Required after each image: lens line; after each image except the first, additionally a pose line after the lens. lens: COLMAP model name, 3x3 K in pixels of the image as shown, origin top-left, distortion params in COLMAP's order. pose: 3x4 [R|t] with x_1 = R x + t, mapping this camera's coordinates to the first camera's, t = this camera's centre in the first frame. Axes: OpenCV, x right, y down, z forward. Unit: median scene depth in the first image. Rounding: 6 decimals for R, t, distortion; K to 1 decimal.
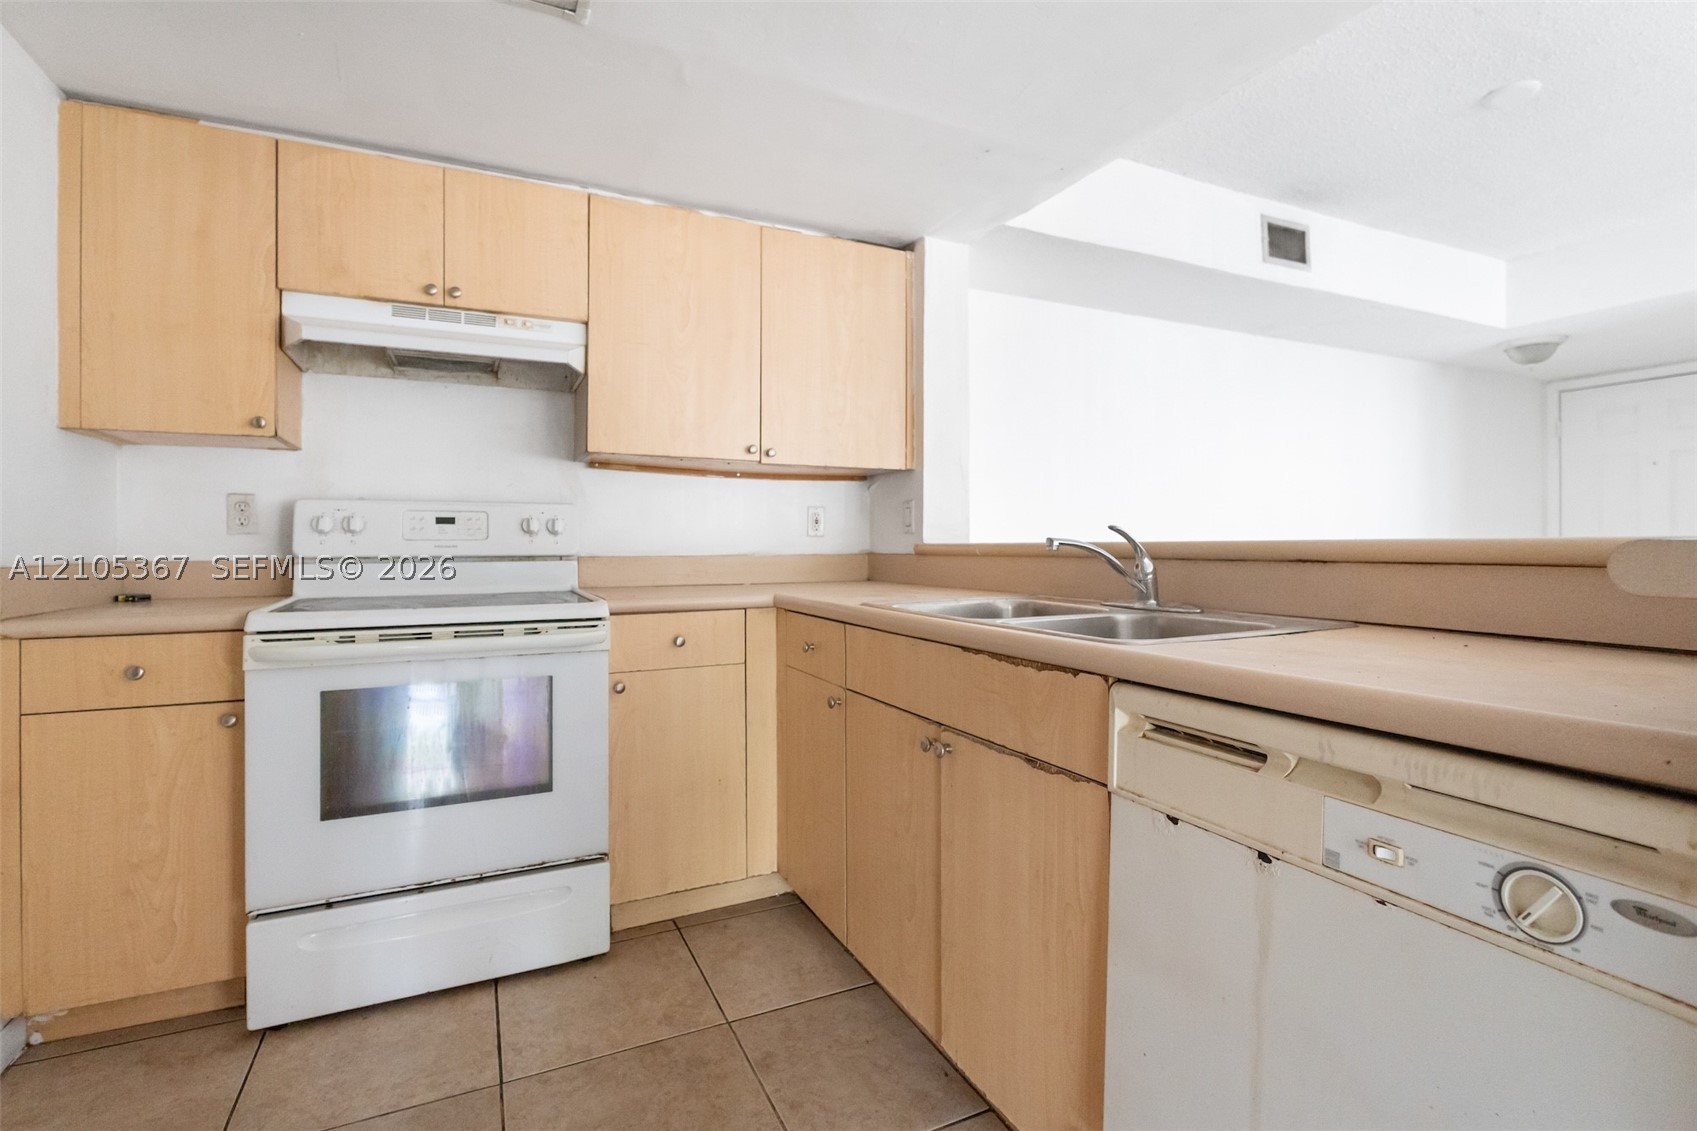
lens RADIAL K [[776.5, 0, 832.8], [0, 776.5, 540.8], [0, 0, 1]] dist [-0.007383, -0.002564]
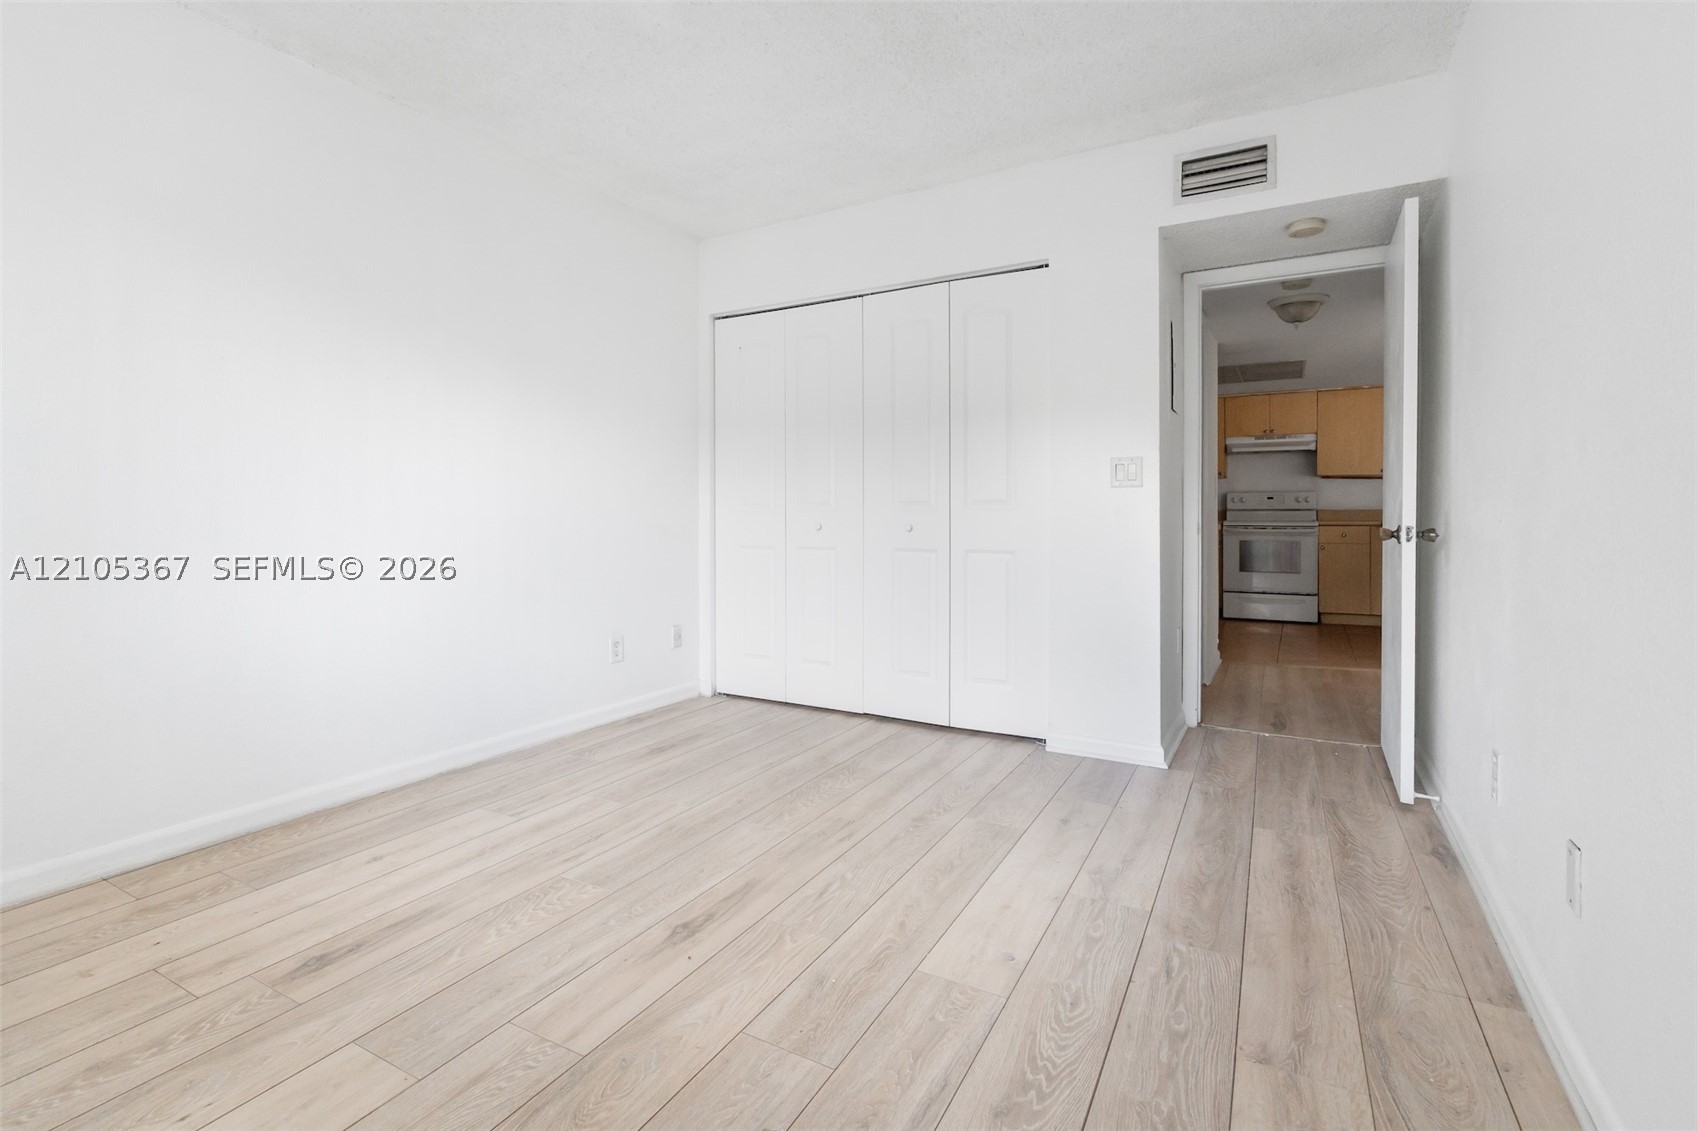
lens RADIAL K [[776.5, 0, 851.2], [0, 776.5, 520.5], [0, 0, 1]] dist [-0.007383, -0.002564]
pose [[0.575336, 0.011114, -0.817842, 1.213017], [0.003635, 0.999863, 0.016145, 0.009761], [0.817909, -0.012262, 0.575217, -2.440964]]
